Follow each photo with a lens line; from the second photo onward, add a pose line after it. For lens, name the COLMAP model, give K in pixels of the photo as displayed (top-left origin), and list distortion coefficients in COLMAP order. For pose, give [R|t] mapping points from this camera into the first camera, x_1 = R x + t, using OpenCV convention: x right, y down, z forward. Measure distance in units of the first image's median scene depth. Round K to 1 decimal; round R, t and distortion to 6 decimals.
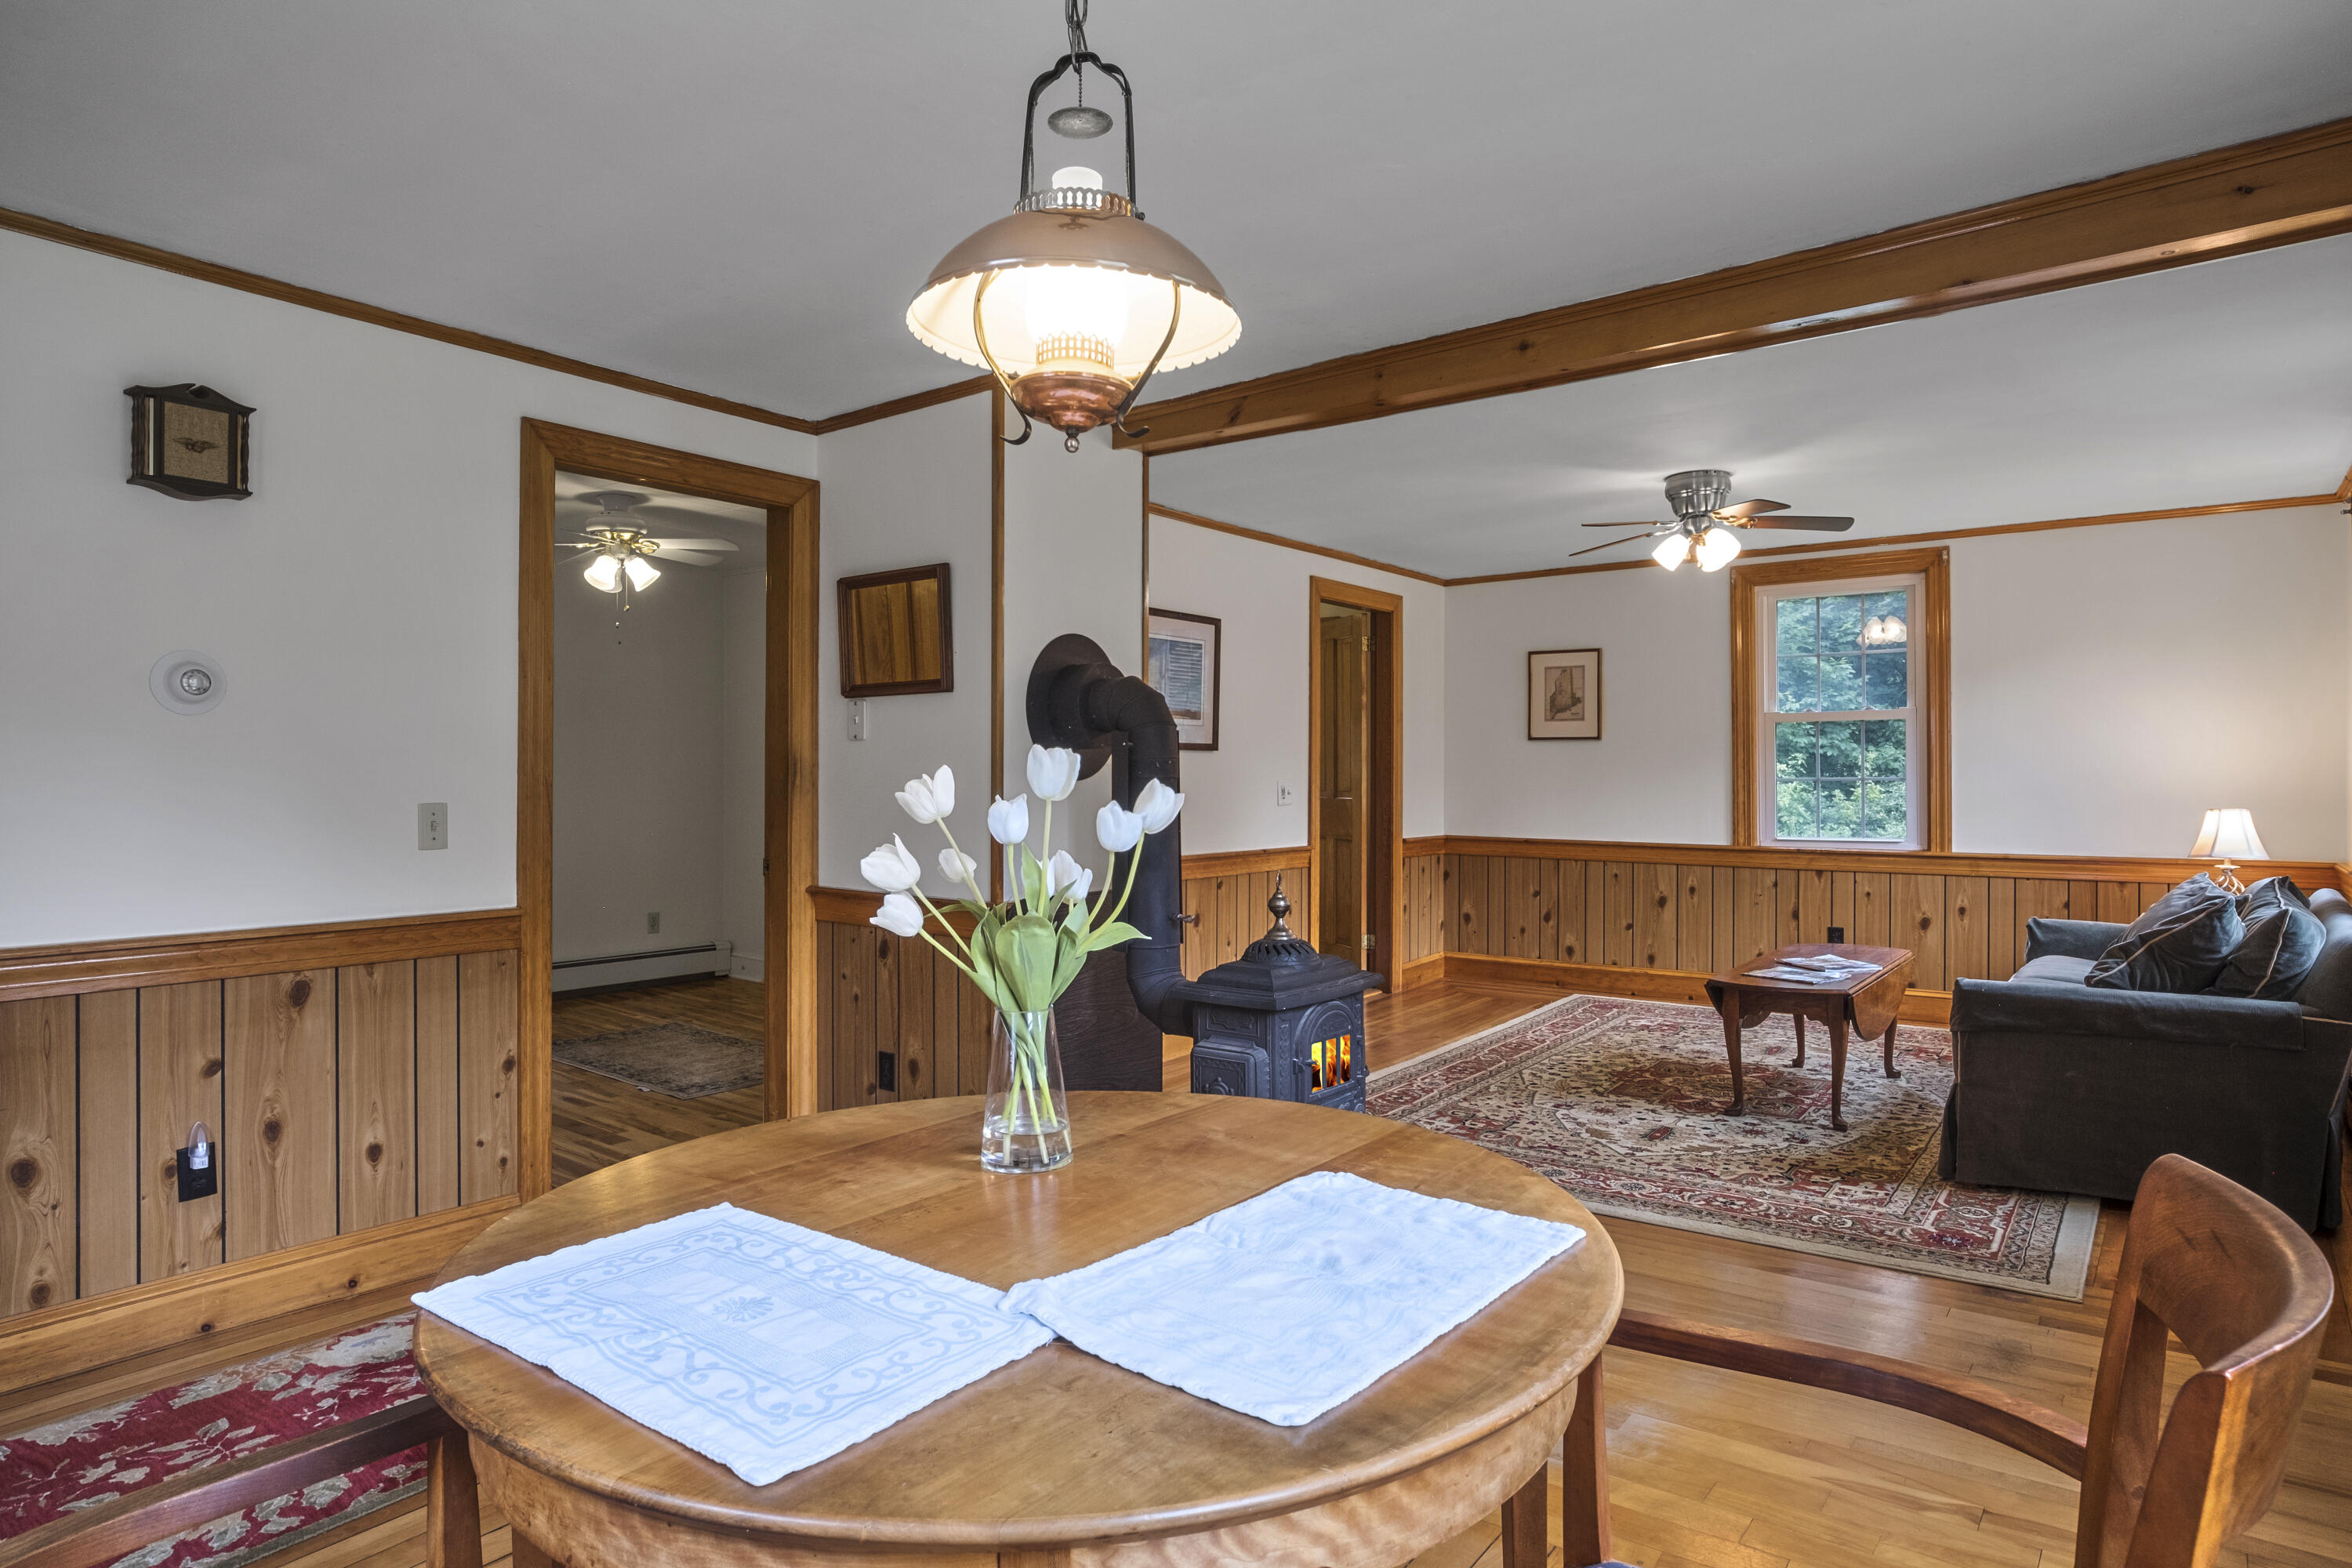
lens RADIAL K [[1351.9, 0, 1176.5], [0, 1351.9, 788.7], [0, 0, 1]] dist [-0.020168, 0.011233]
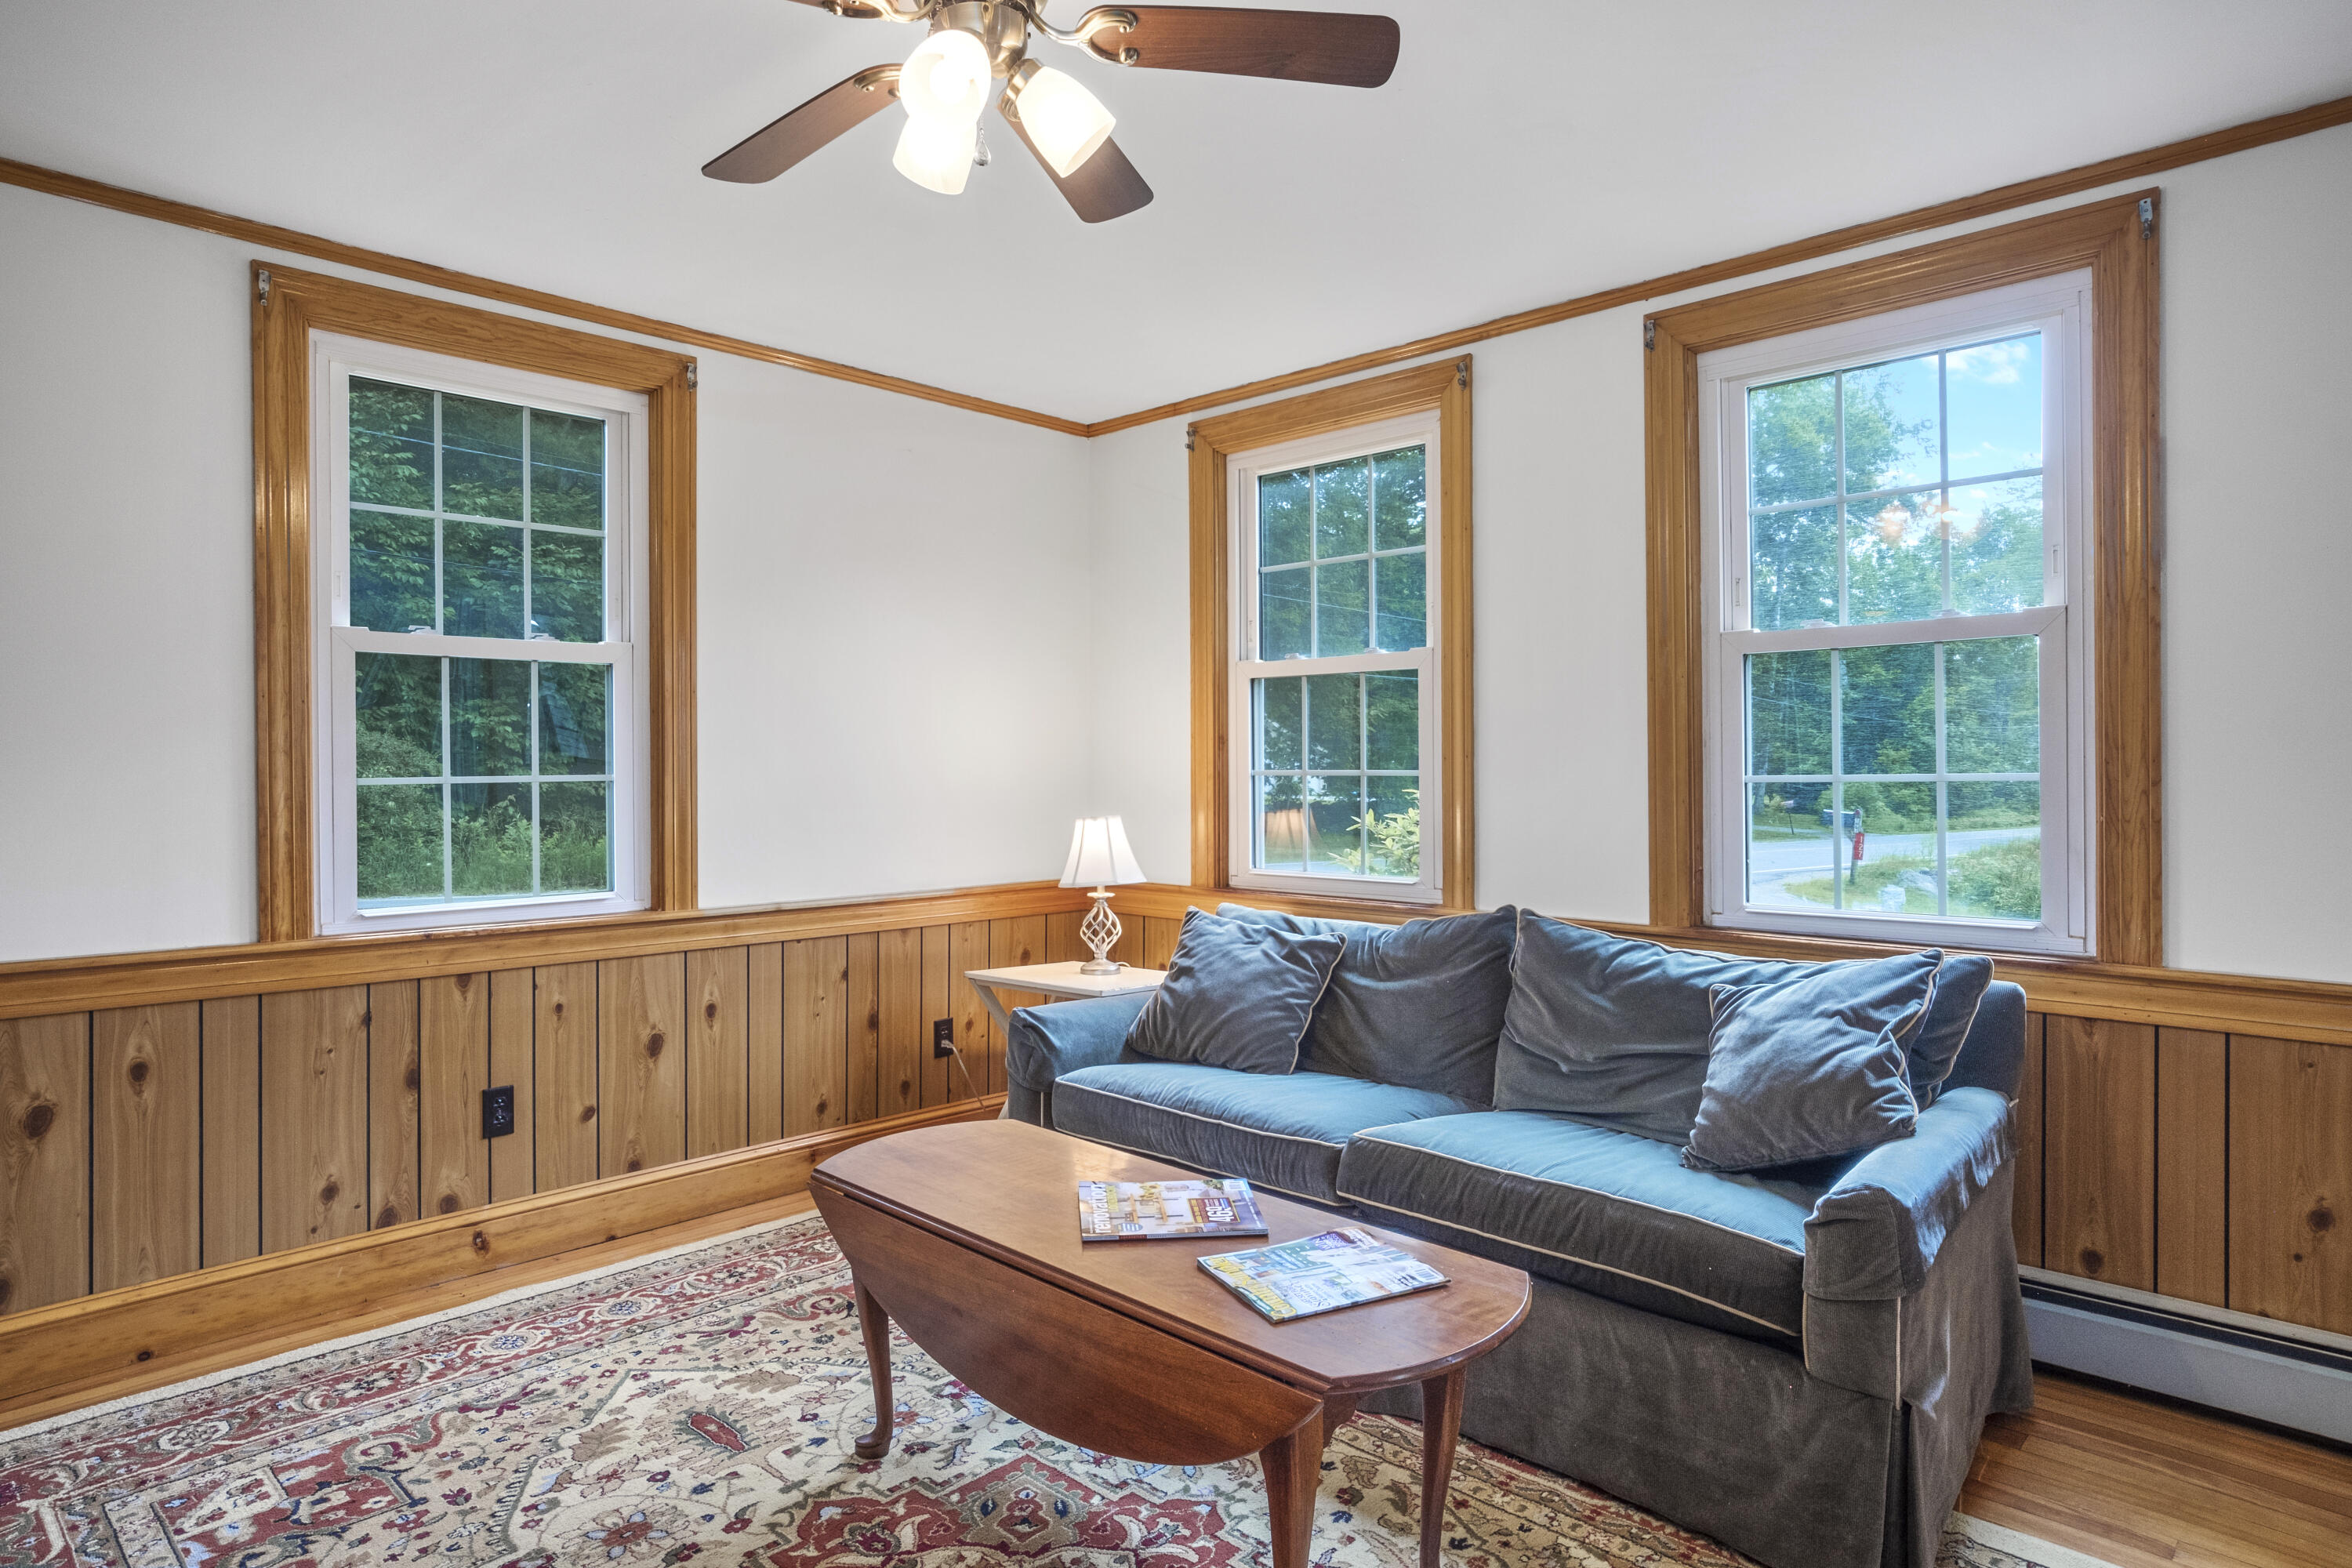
lens RADIAL K [[1351.9, 0, 1173.1], [0, 1351.9, 777.3], [0, 0, 1]] dist [-0.020168, 0.011233]
pose [[0.117196, -0.005267, 0.993095, 0.040517], [0.010682, 0.999935, 0.004043, -0.007318], [-0.993051, 0.010134, 0.117245, 0.696624]]
